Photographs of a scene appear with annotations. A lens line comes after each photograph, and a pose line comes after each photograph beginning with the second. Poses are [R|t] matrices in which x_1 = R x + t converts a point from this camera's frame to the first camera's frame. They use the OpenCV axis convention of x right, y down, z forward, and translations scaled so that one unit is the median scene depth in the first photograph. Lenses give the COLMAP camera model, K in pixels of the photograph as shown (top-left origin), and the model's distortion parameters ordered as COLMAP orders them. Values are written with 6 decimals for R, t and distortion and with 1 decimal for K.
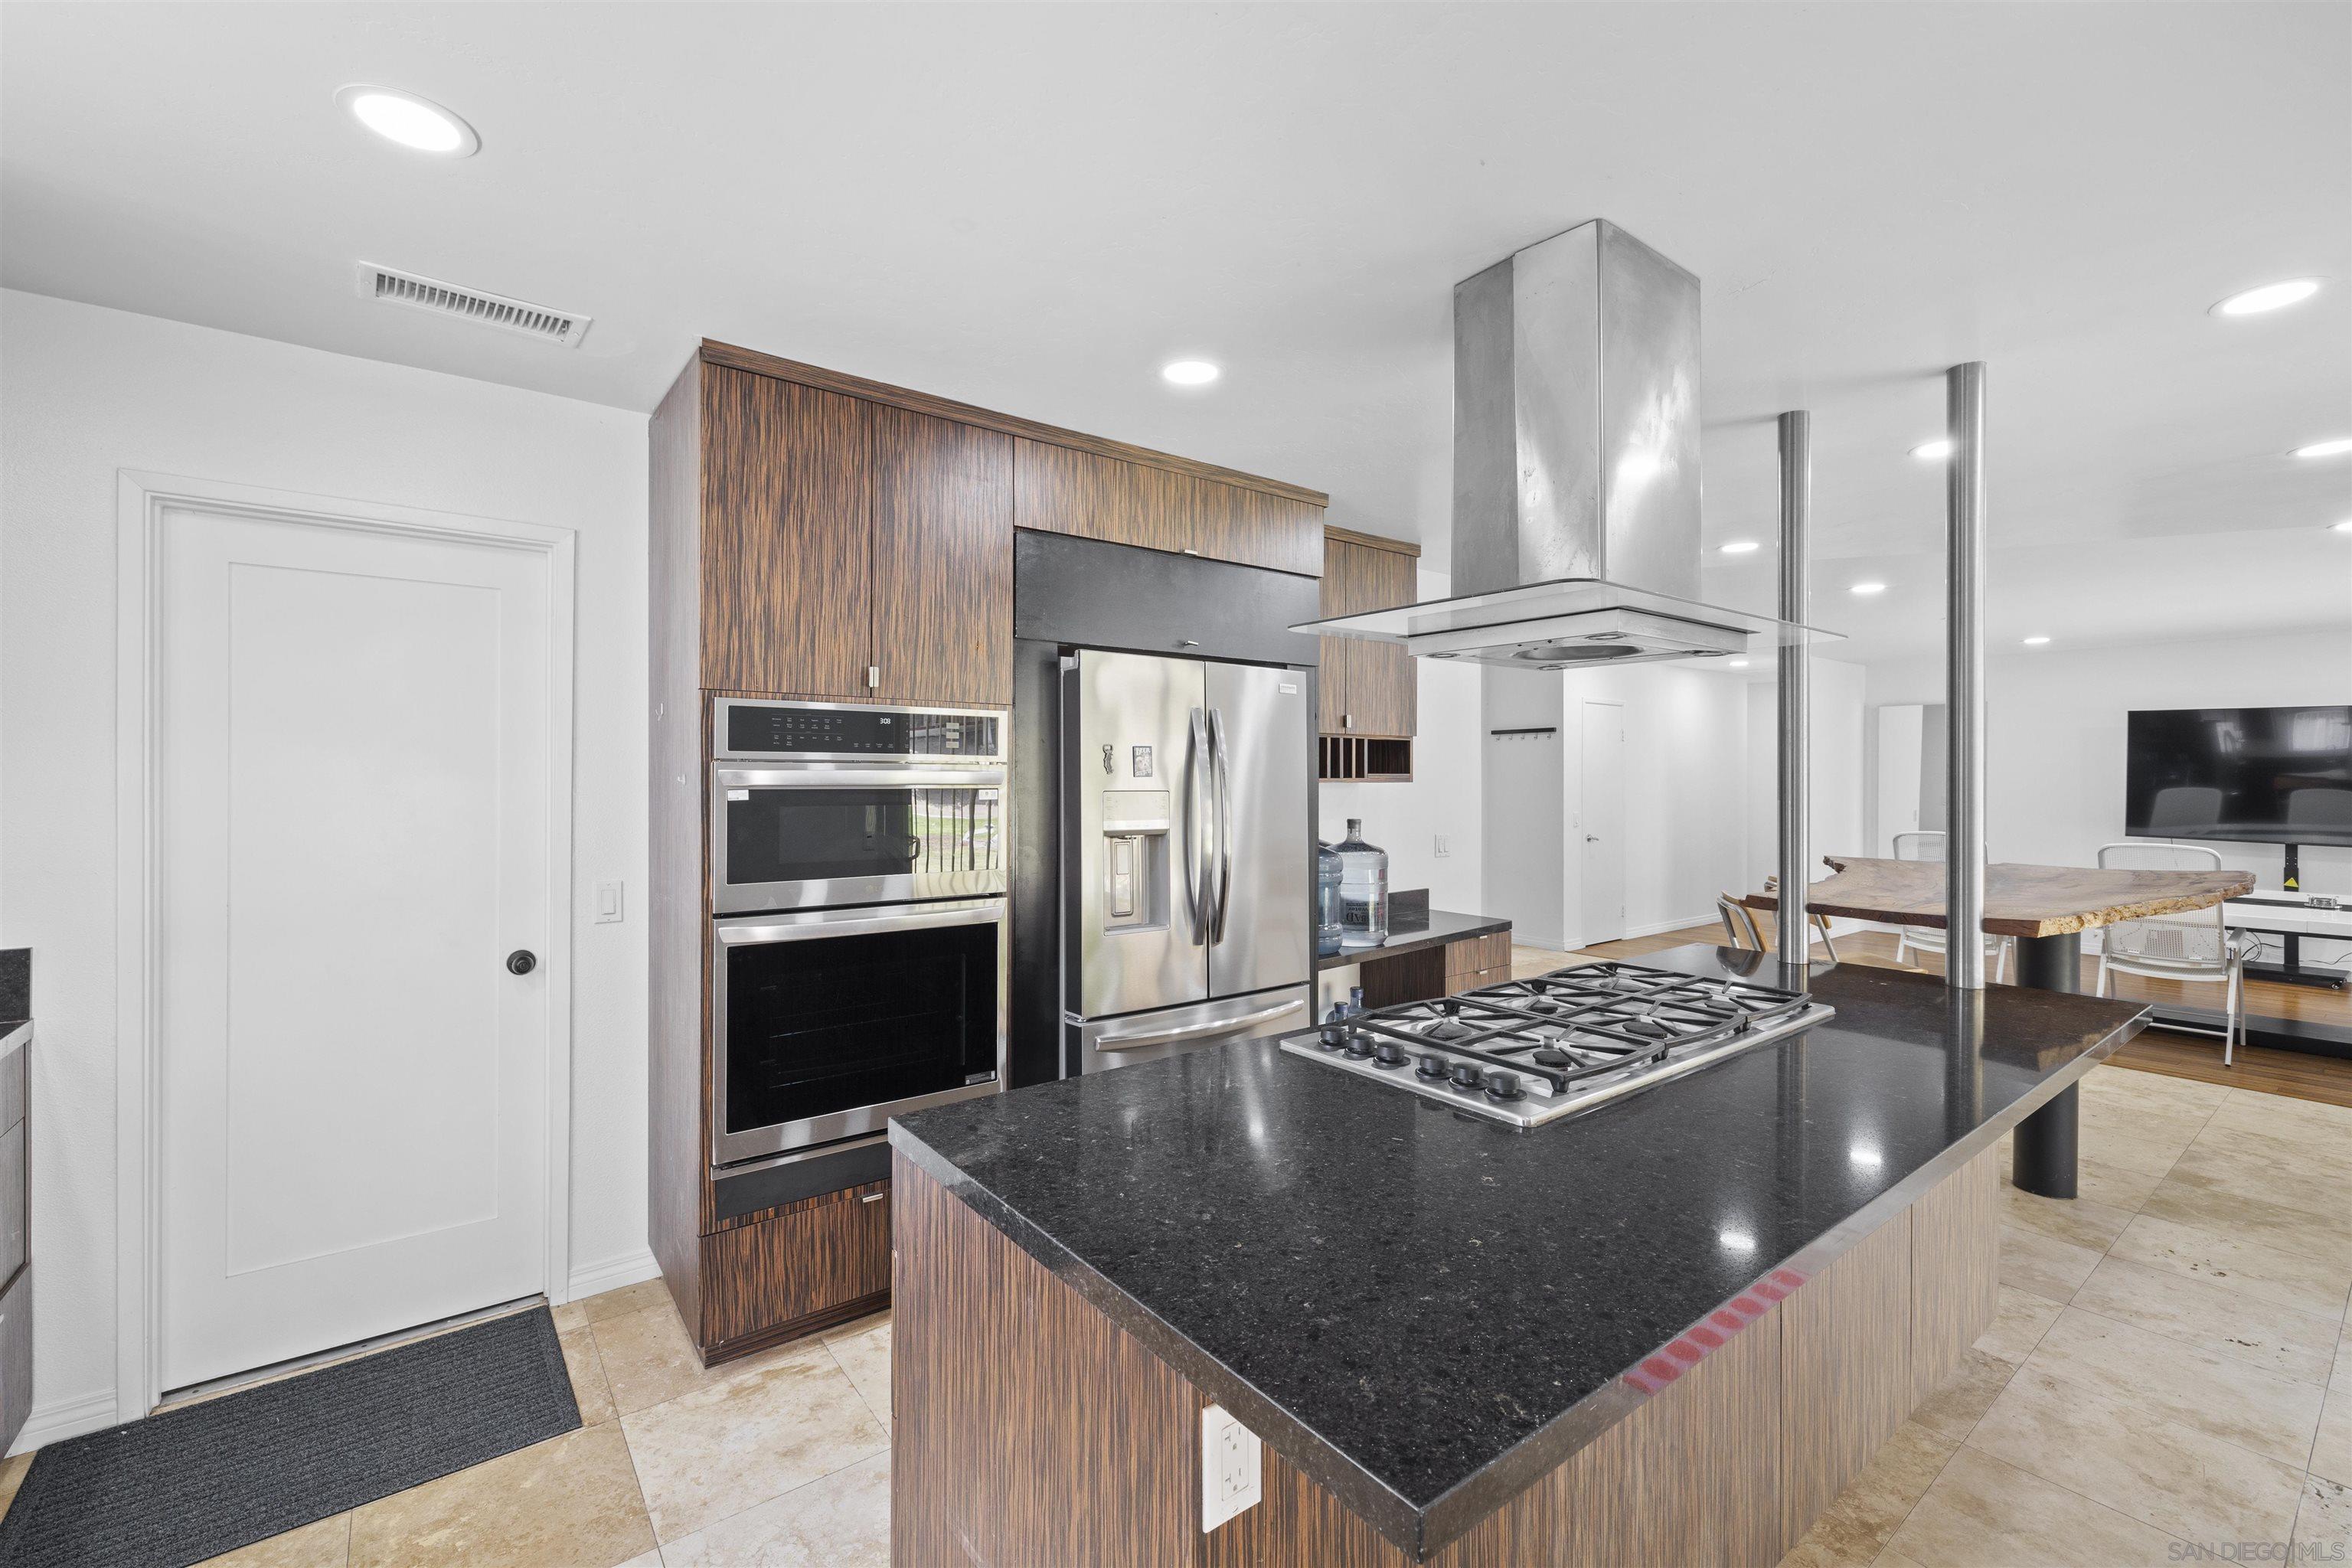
lens RADIAL K [[986.4, 0, 1154.3], [0, 986.4, 777.6], [0, 0, 1]] dist [-0.000330, -0.000177]
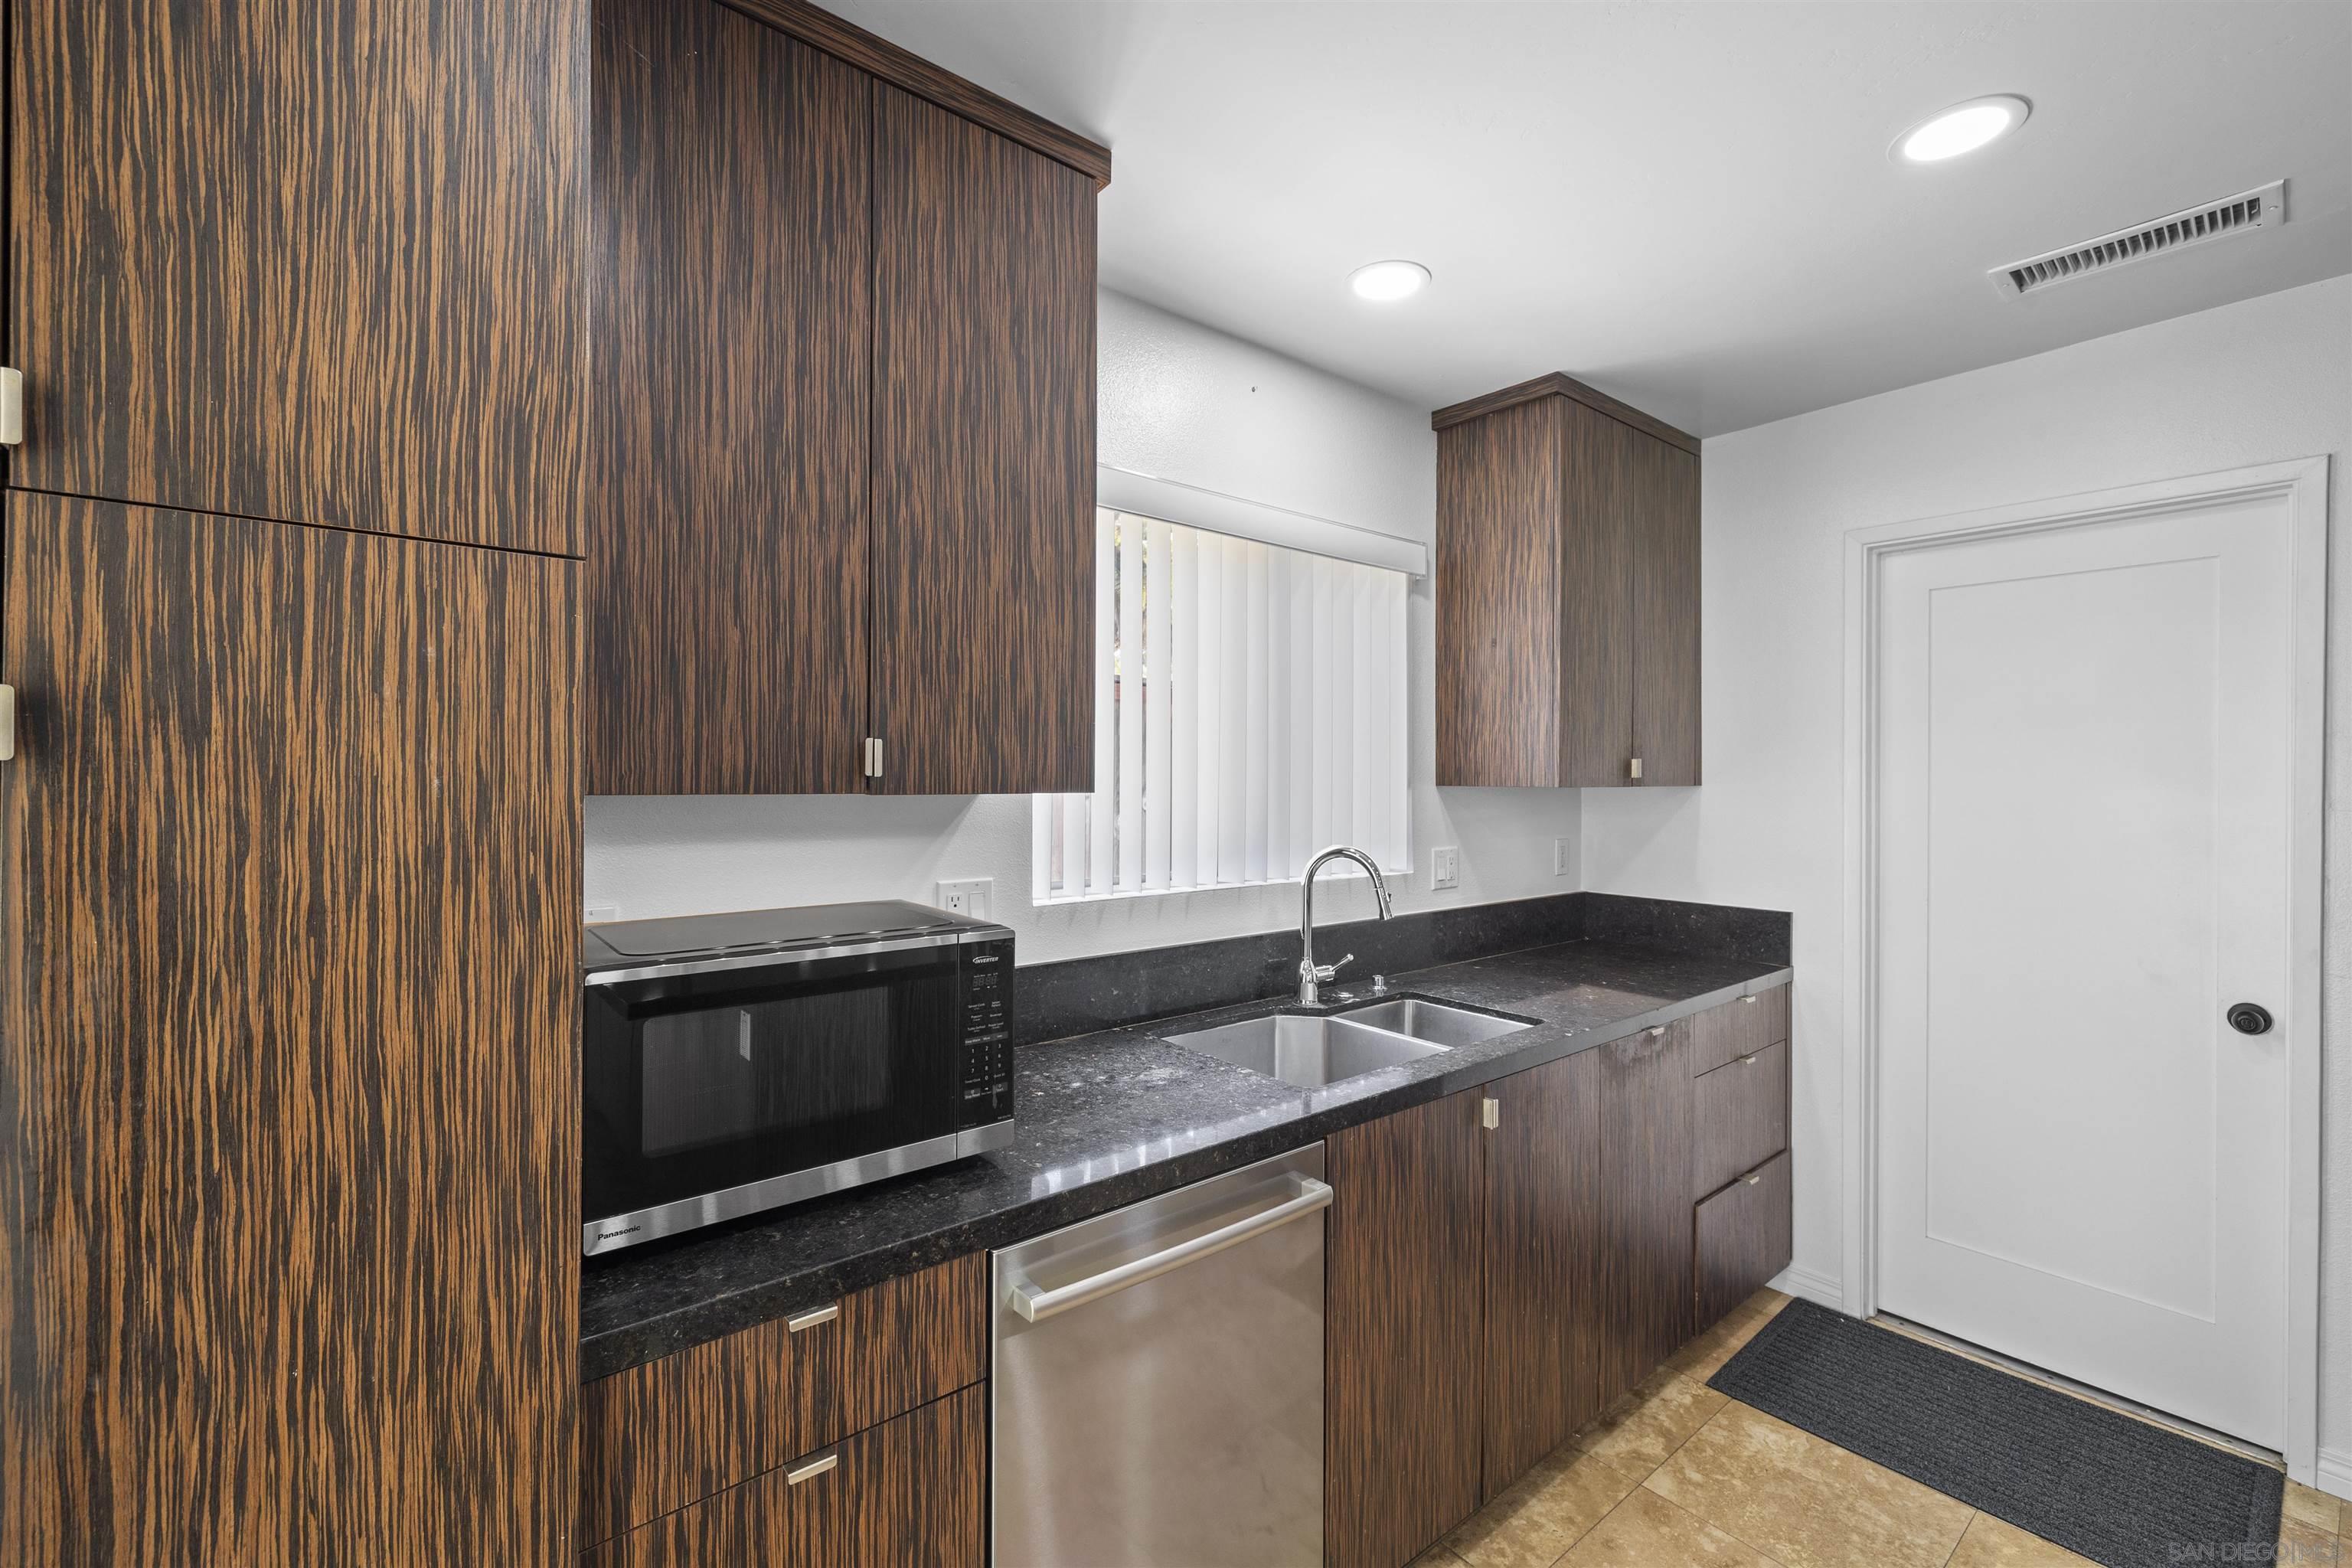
lens RADIAL K [[986.4, 0, 1150.5], [0, 986.4, 775.3], [0, 0, 1]] dist [-0.000330, -0.000177]
pose [[0.012867, -0.006398, -0.999897, 0.165981], [-0.008299, 0.999944, -0.006505, 0.004404], [0.999883, 0.008382, 0.012813, 0.118379]]
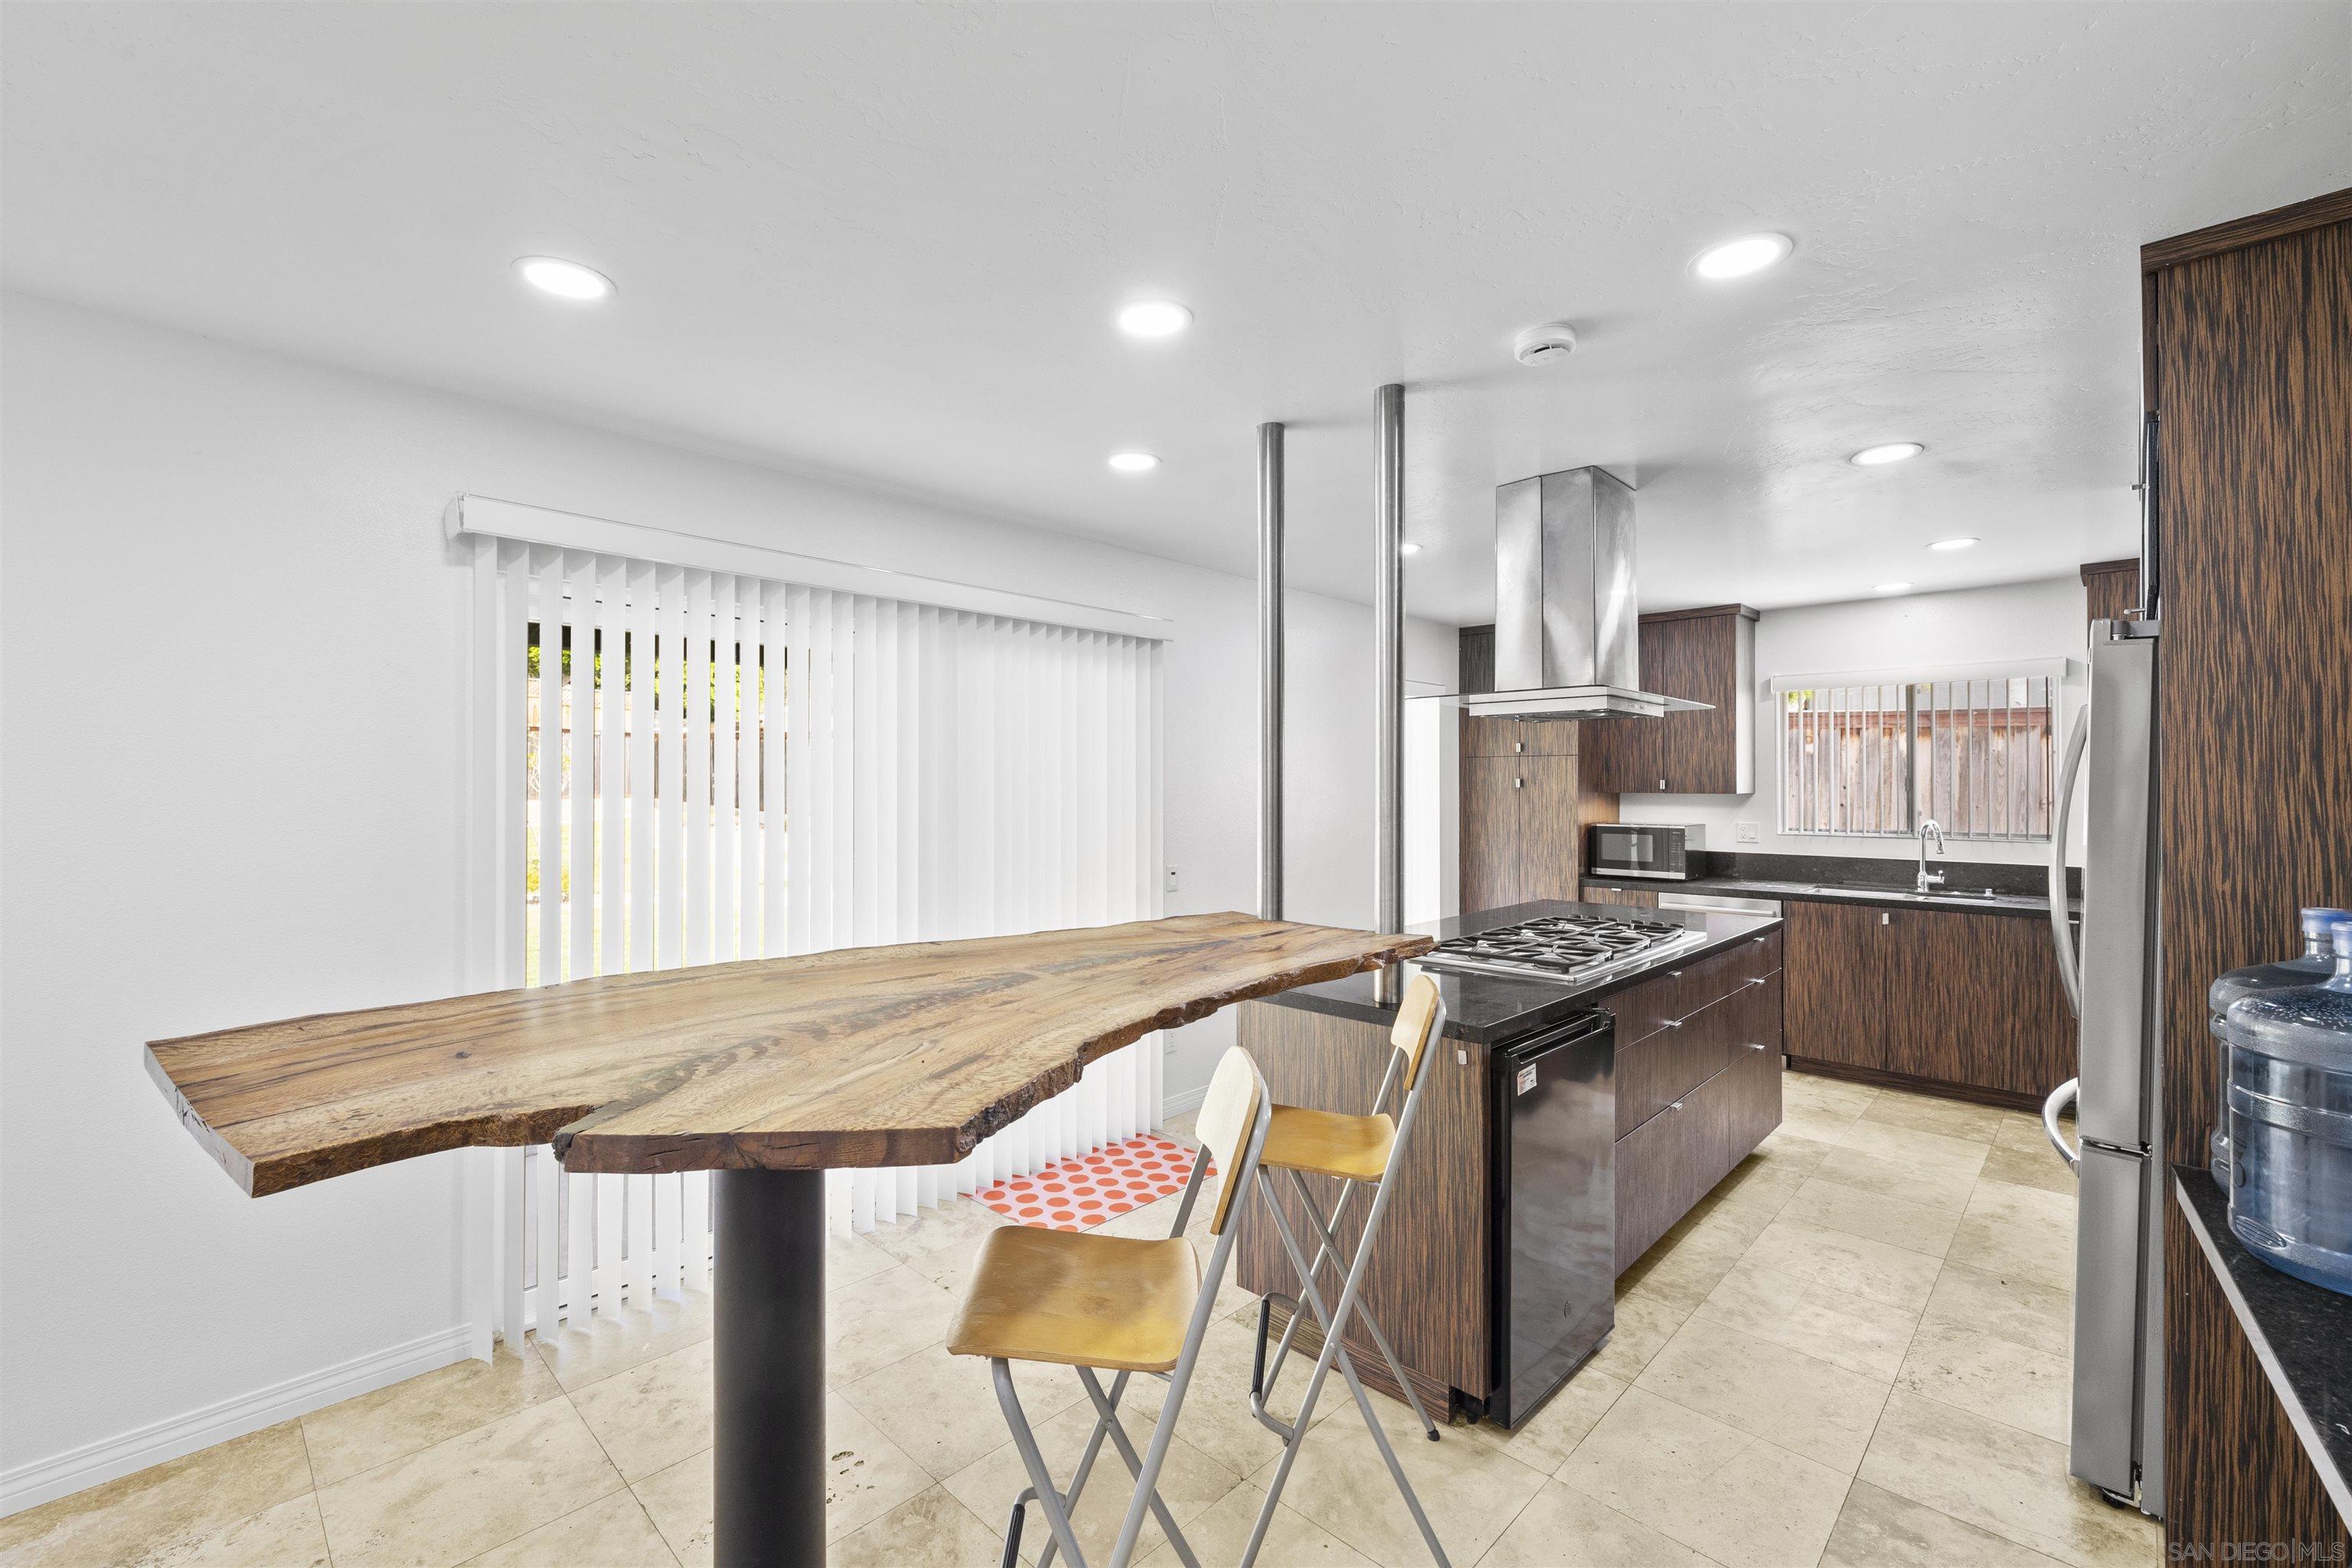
lens RADIAL K [[986.4, 0, 1170.0], [0, 986.4, 782.4], [0, 0, 1]] dist [-0.000330, -0.000177]
pose [[-0.988150, -0.009449, -0.153198, 1.586696], [-0.010238, 0.999938, 0.004364, -0.020446], [0.153147, 0.005881, -0.988186, 3.049974]]
